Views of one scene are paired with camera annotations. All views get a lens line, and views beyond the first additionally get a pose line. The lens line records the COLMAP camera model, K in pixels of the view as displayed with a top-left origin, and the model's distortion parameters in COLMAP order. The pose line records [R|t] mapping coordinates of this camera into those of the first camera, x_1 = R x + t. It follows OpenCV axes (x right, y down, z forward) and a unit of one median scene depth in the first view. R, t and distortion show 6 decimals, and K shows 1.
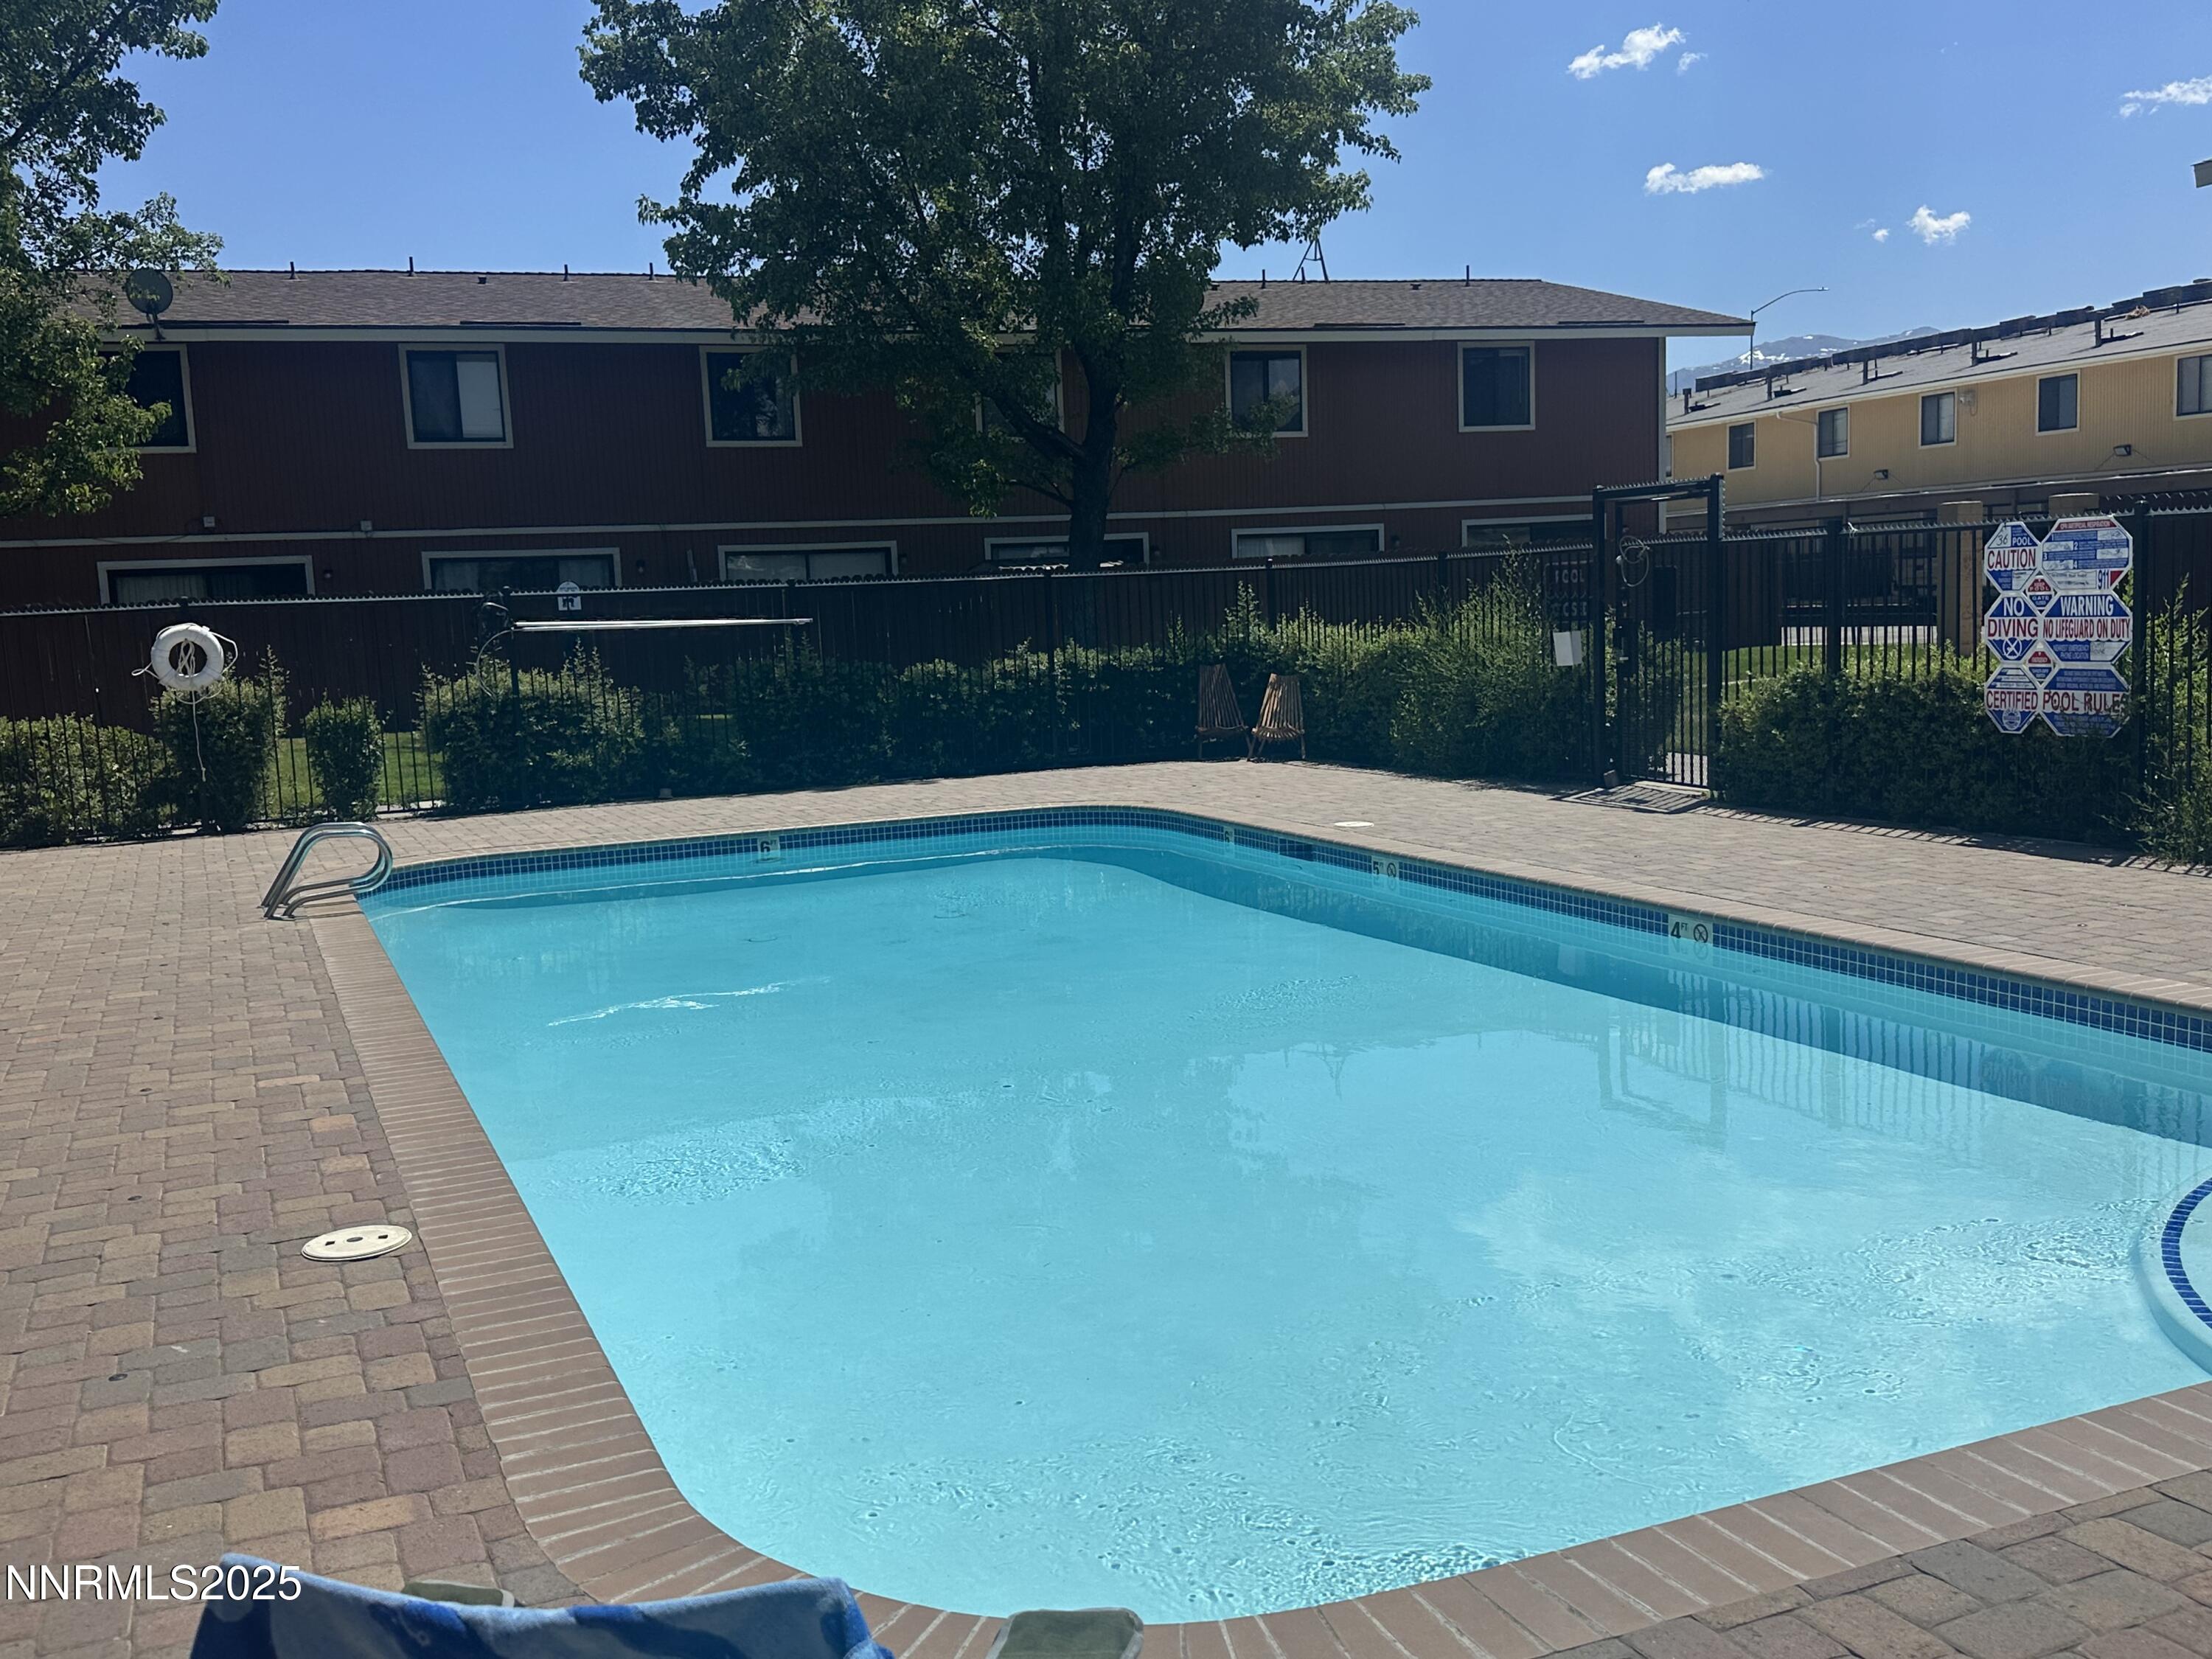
lens RADIAL K [[2052.3, 0, 1106.4], [0, 2052.3, 831.8], [0, 0, 1]] dist [0.049701, 0.000000]
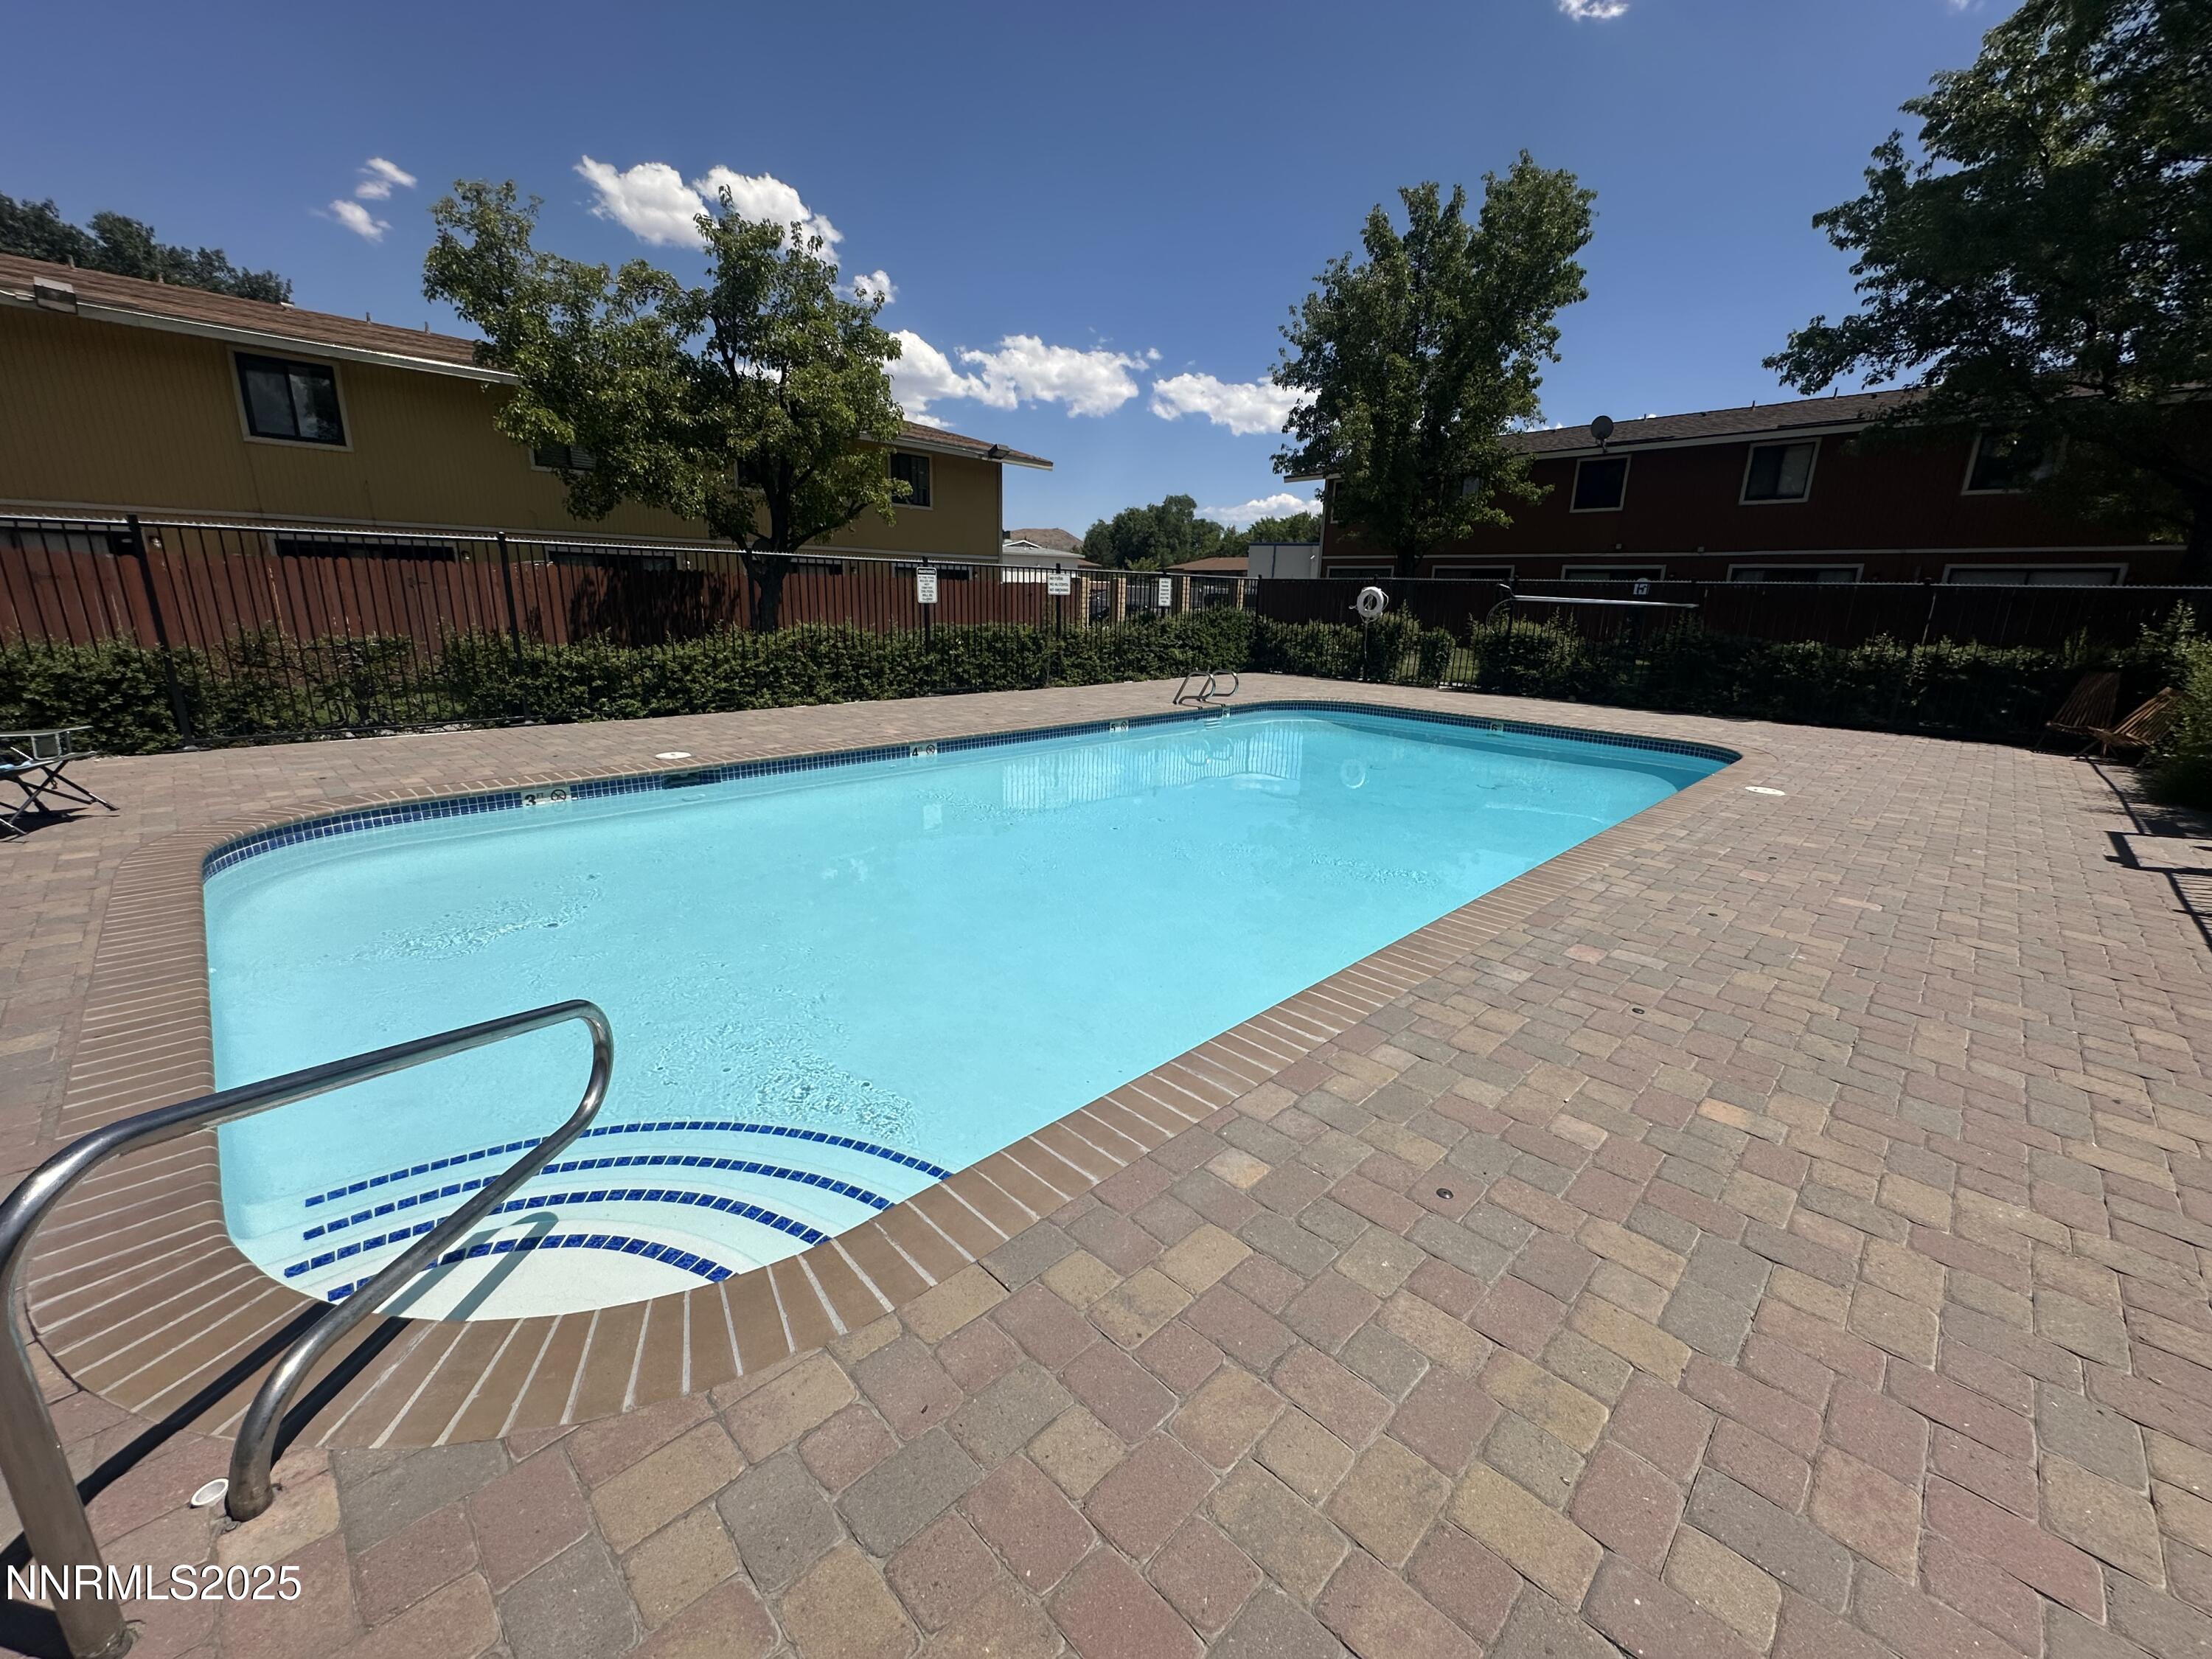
lens RADIAL K [[882.9, 0, 1104.2], [0, 882.9, 828.9], [0, 0, 1]] dist [-0.000962, 0.000129]
pose [[0.355221, 0.292119, -0.887966, 0.360443], [-0.149952, 0.955423, 0.254324, -0.044710], [0.922677, 0.042811, 0.383190, 0.337266]]
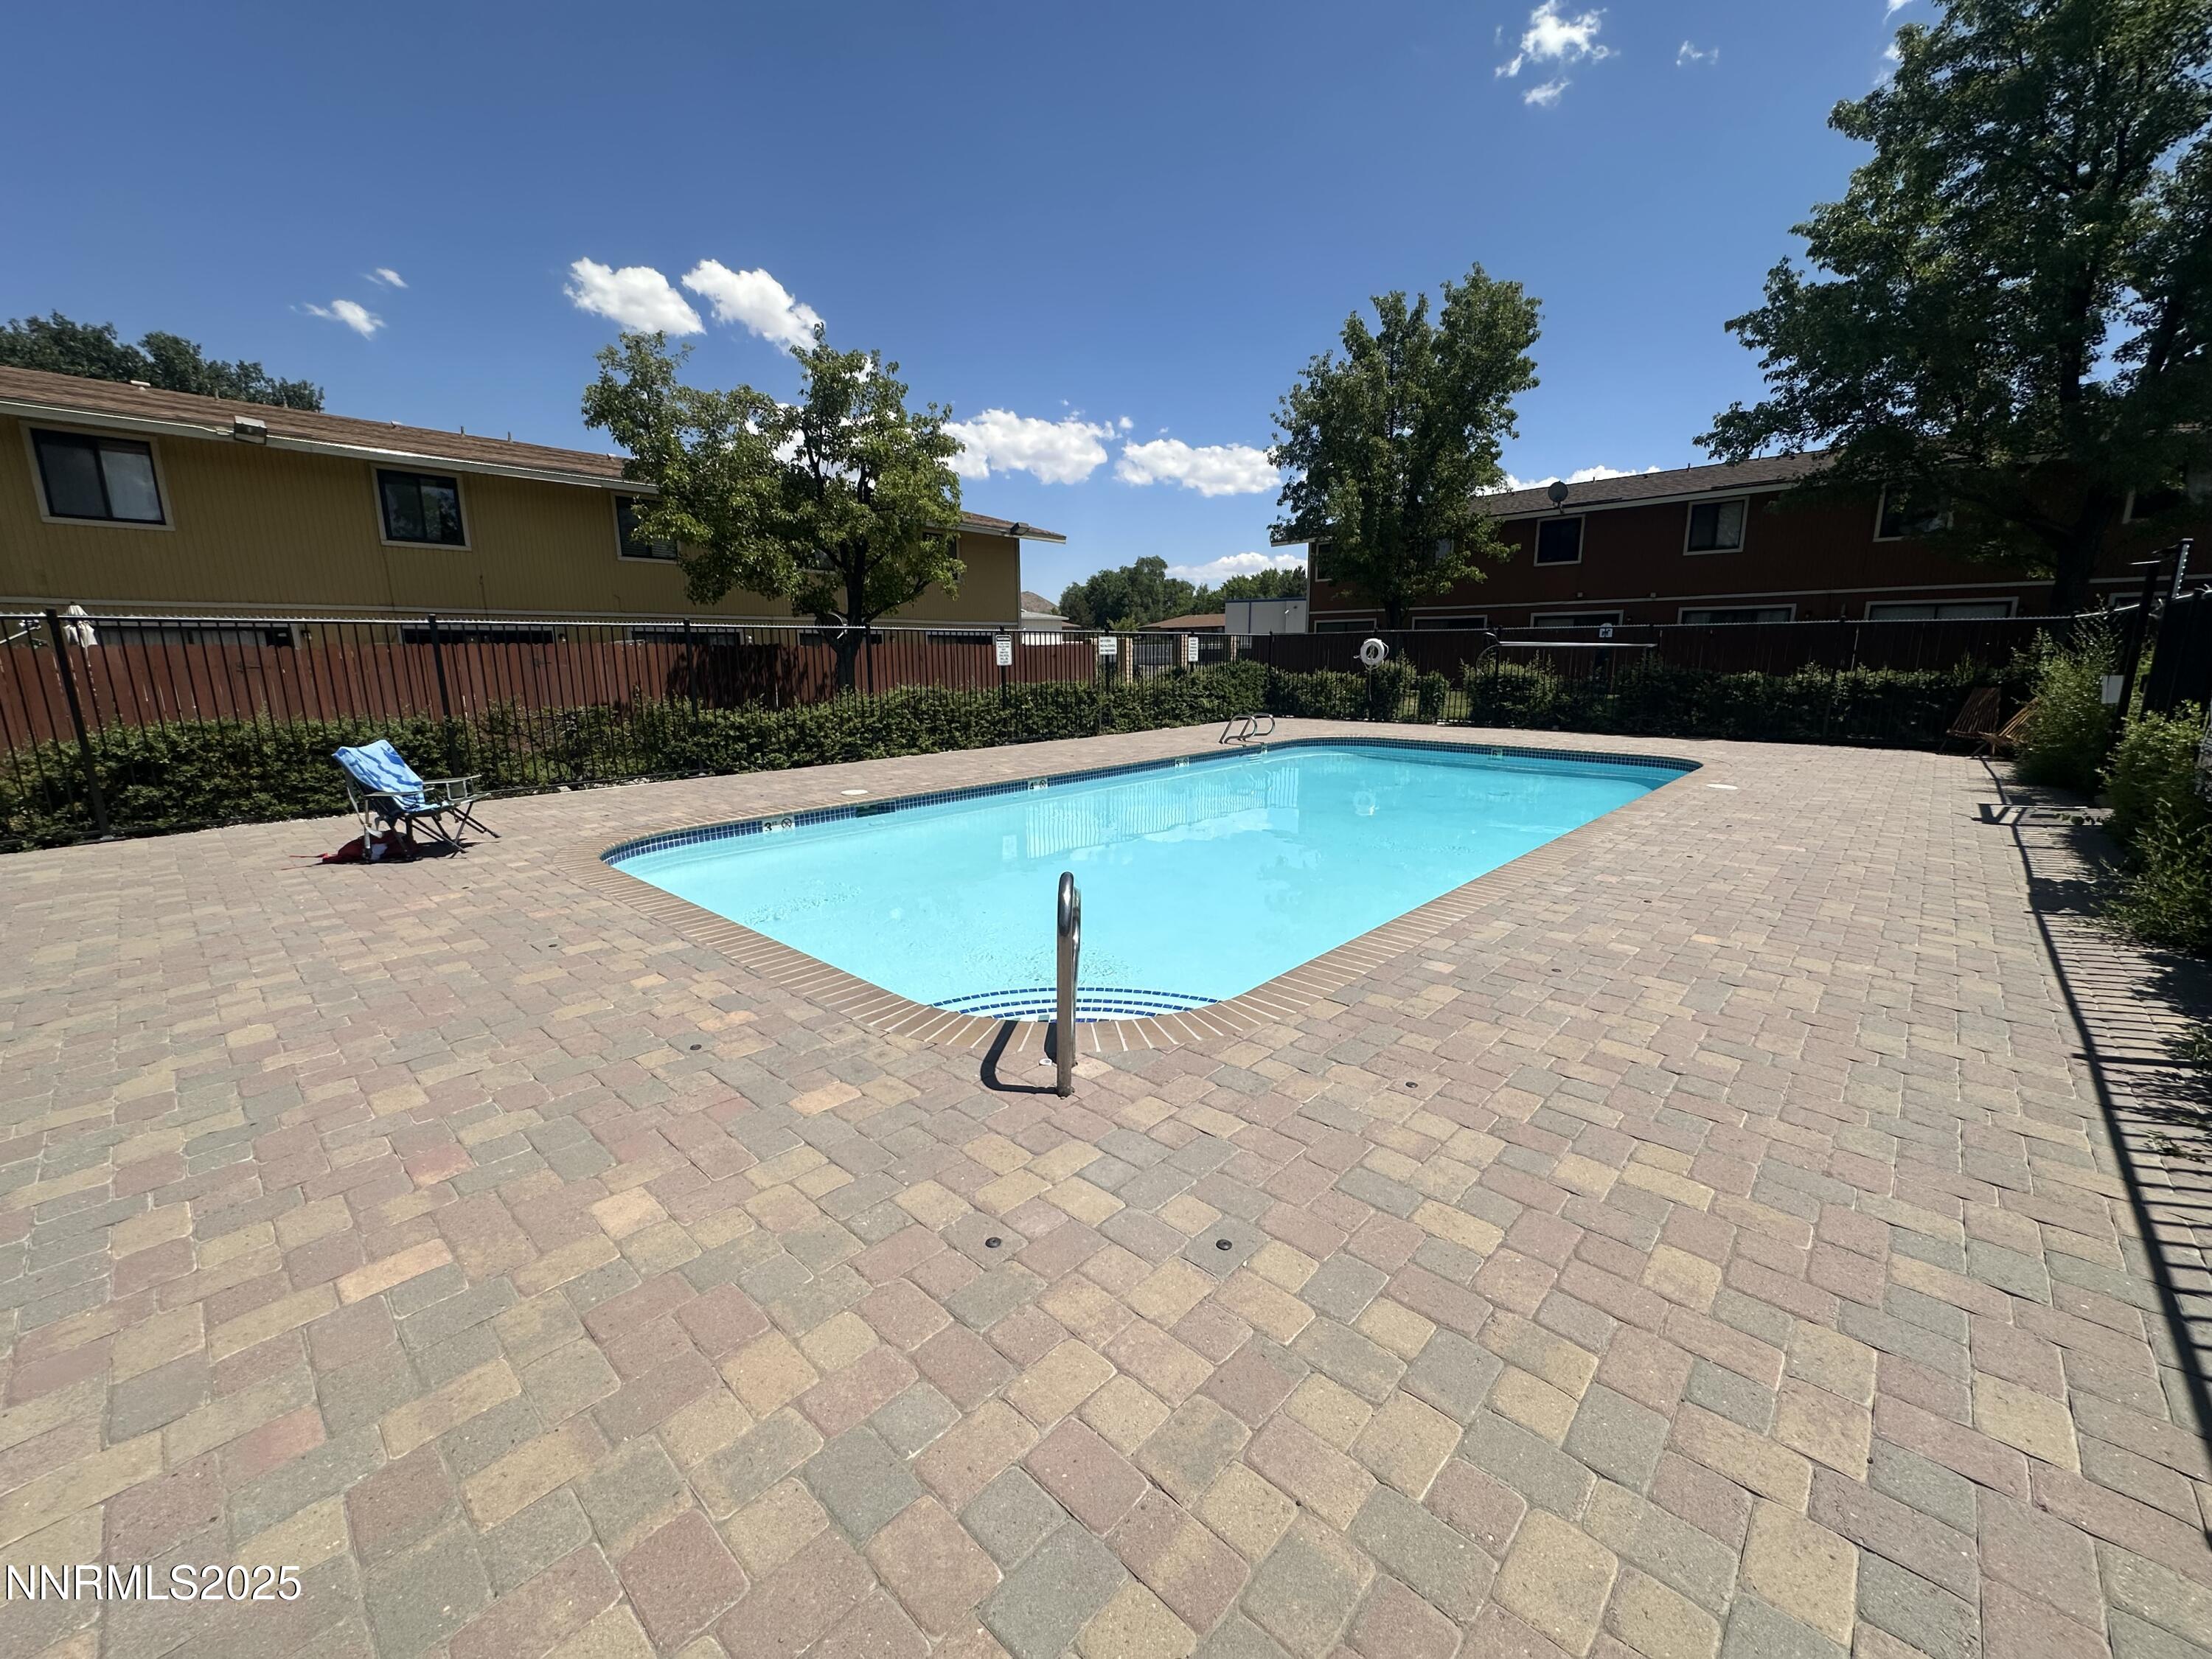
lens RADIAL K [[882.9, 0, 1105.3], [0, 882.9, 828.9], [0, 0, 1]] dist [-0.000962, 0.000129]
pose [[0.387284, 0.220988, -0.895084, 0.431698], [-0.117027, 0.974779, 0.190028, -0.035523], [0.914503, 0.031154, 0.403378, 0.233315]]
